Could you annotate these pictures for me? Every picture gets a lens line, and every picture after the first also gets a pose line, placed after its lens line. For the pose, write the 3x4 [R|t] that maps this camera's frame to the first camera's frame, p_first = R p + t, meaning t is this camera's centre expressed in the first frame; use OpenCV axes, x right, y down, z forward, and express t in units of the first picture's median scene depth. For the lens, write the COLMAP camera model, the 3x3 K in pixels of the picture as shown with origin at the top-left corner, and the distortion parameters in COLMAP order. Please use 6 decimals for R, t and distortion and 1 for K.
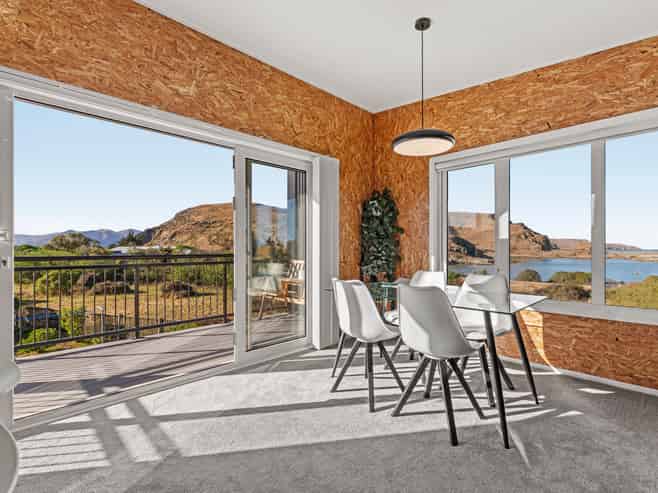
lens RADIAL K [[319.0, 0, 326.3], [0, 319.0, 246.1], [0, 0, 1]] dist [0.002528, 0.000711]
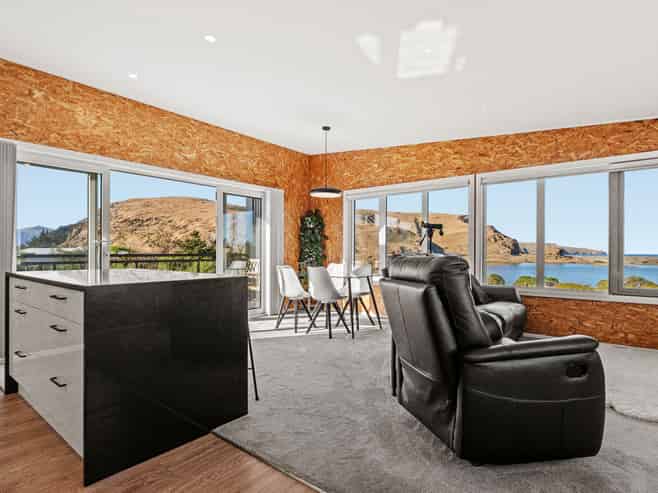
lens RADIAL K [[364.6, 0, 326.4], [0, 364.6, 251.7], [0, 0, 1]] dist [0.000905, 0.001339]
pose [[0.993179, 0.004756, 0.116502, 0.041094], [-0.005611, 0.999960, 0.007013, 0.003590], [-0.116464, -0.007619, 0.993166, -0.742590]]
